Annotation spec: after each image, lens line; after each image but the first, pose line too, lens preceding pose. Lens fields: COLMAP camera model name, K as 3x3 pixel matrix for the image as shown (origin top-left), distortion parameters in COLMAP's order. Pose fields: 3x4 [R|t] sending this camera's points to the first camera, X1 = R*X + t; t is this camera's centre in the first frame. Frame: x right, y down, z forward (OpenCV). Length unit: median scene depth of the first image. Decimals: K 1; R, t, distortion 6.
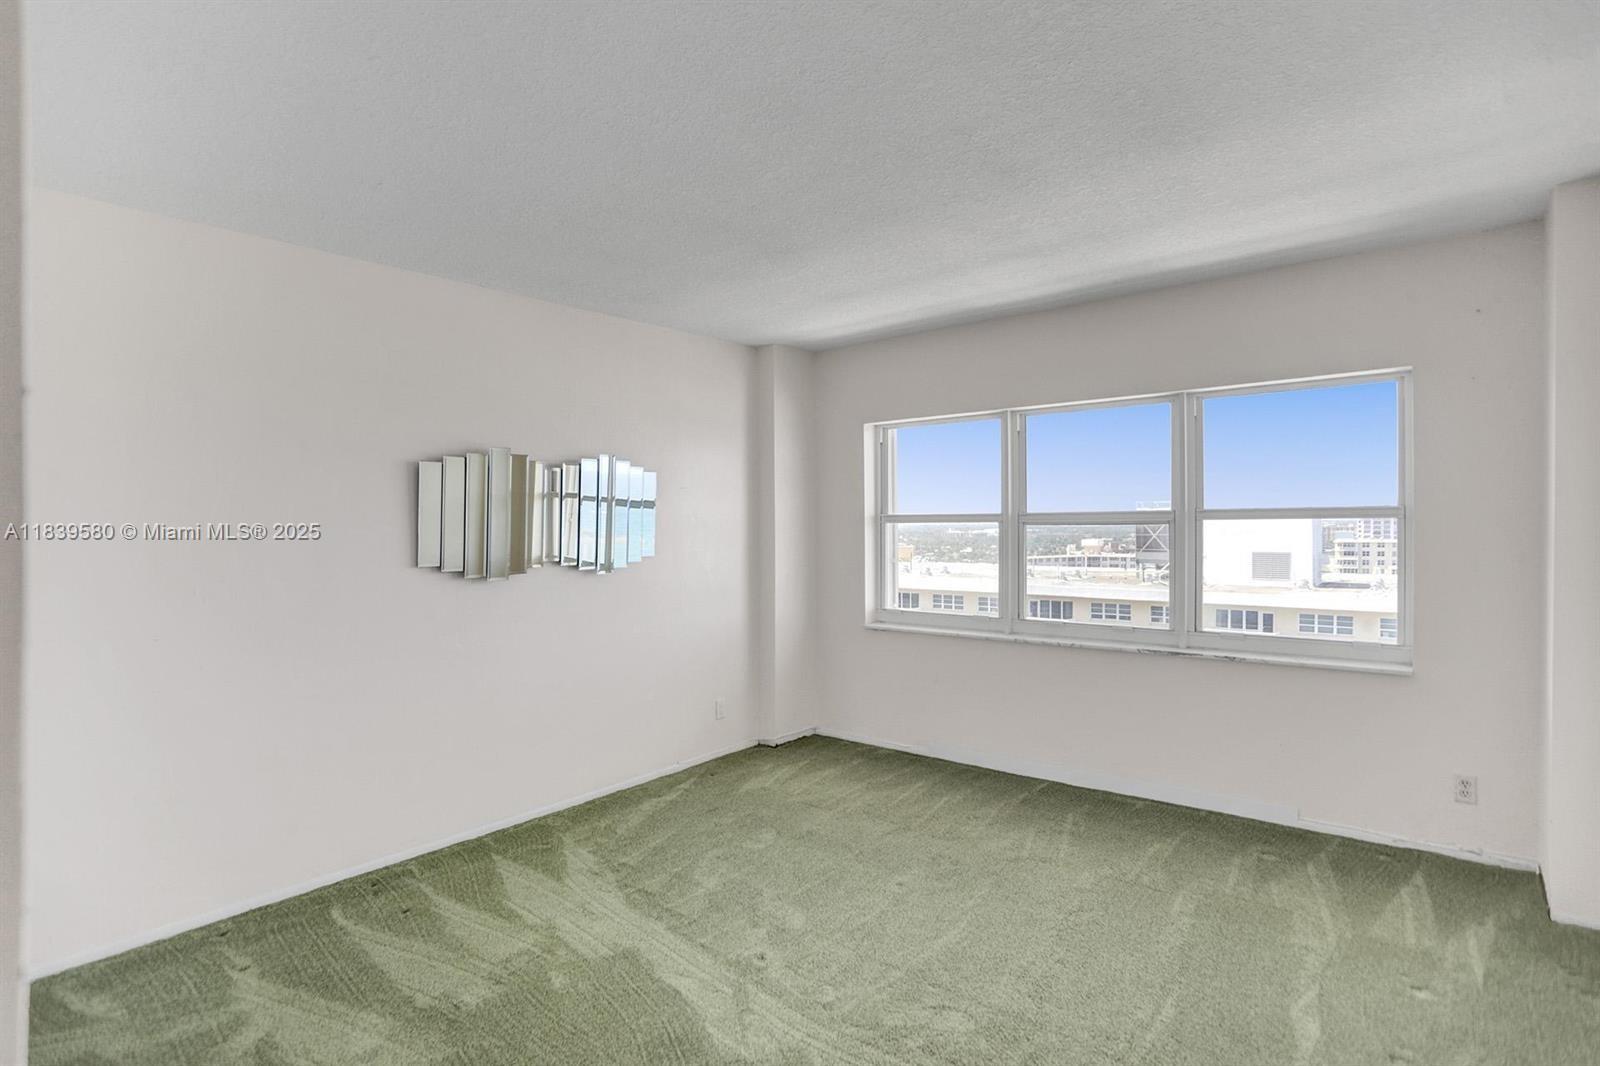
lens RADIAL K [[816.8, 0, 790.6], [0, 816.8, 525.4], [0, 0, 1]] dist [-0.046509, 0.036755]
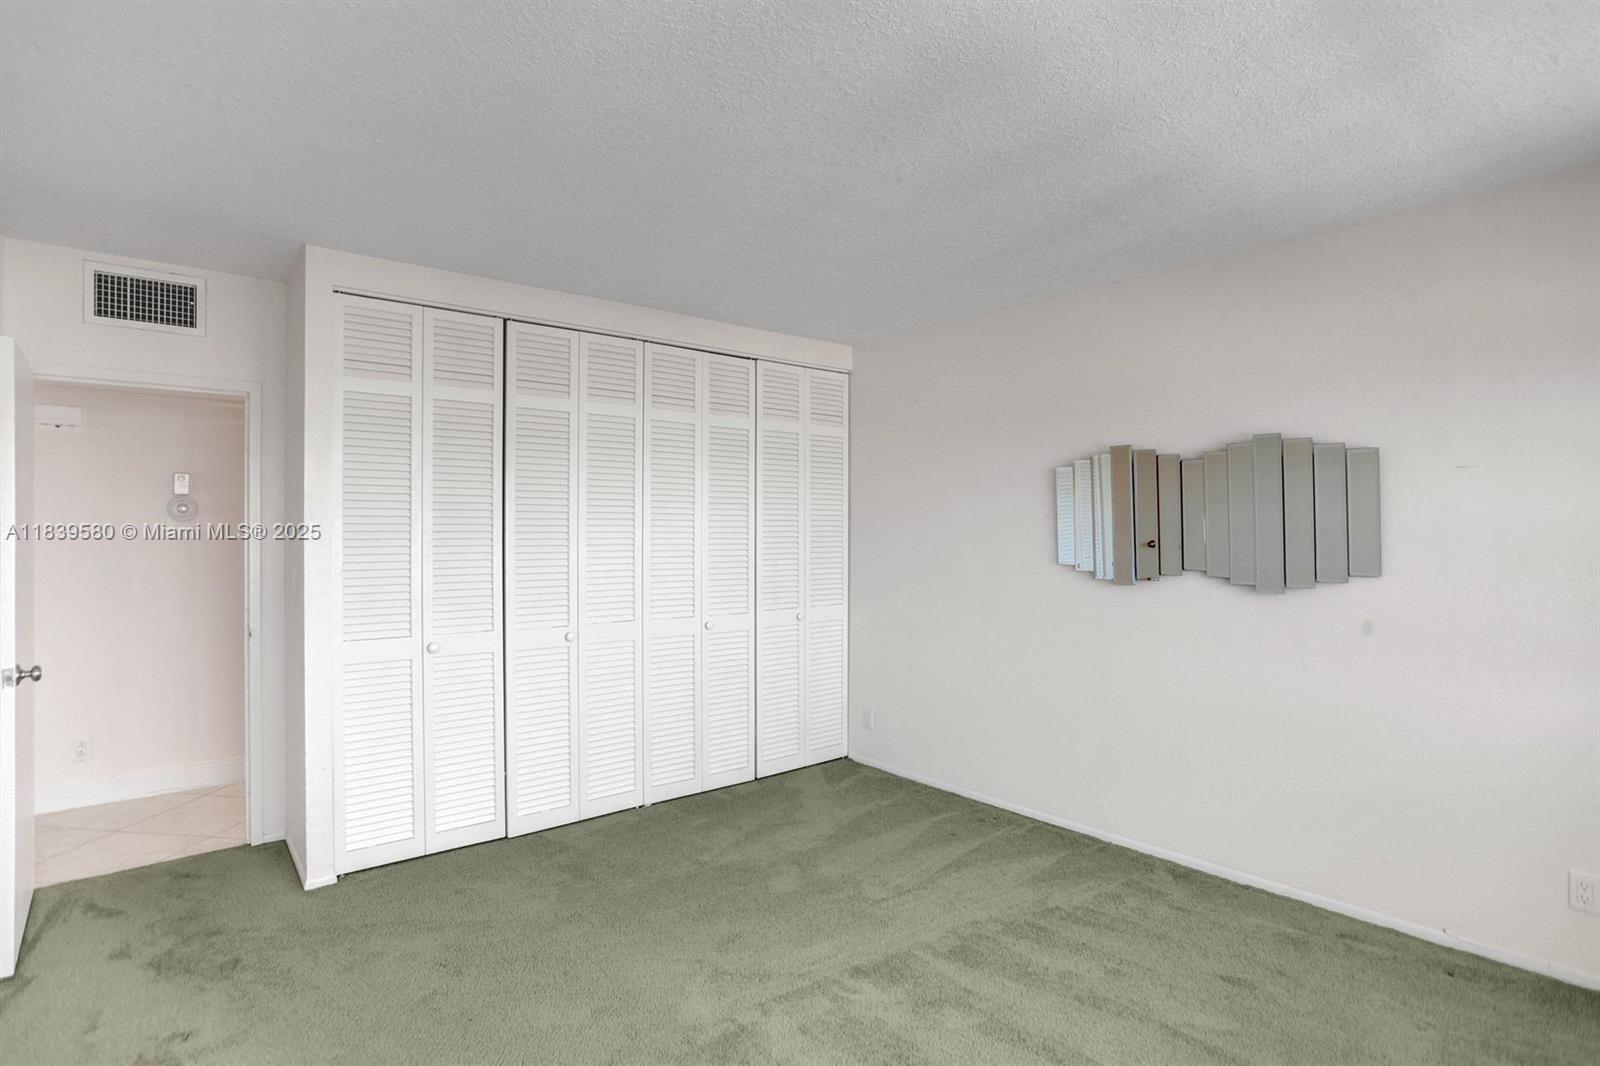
lens RADIAL K [[816.8, 0, 790.6], [0, 816.8, 525.4], [0, 0, 1]] dist [-0.046509, 0.036755]
pose [[-0.201794, 0.005840, -0.979411, 0.697370], [0.004038, 0.999979, 0.005131, -0.008461], [0.979420, -0.002920, -0.201813, 0.870110]]
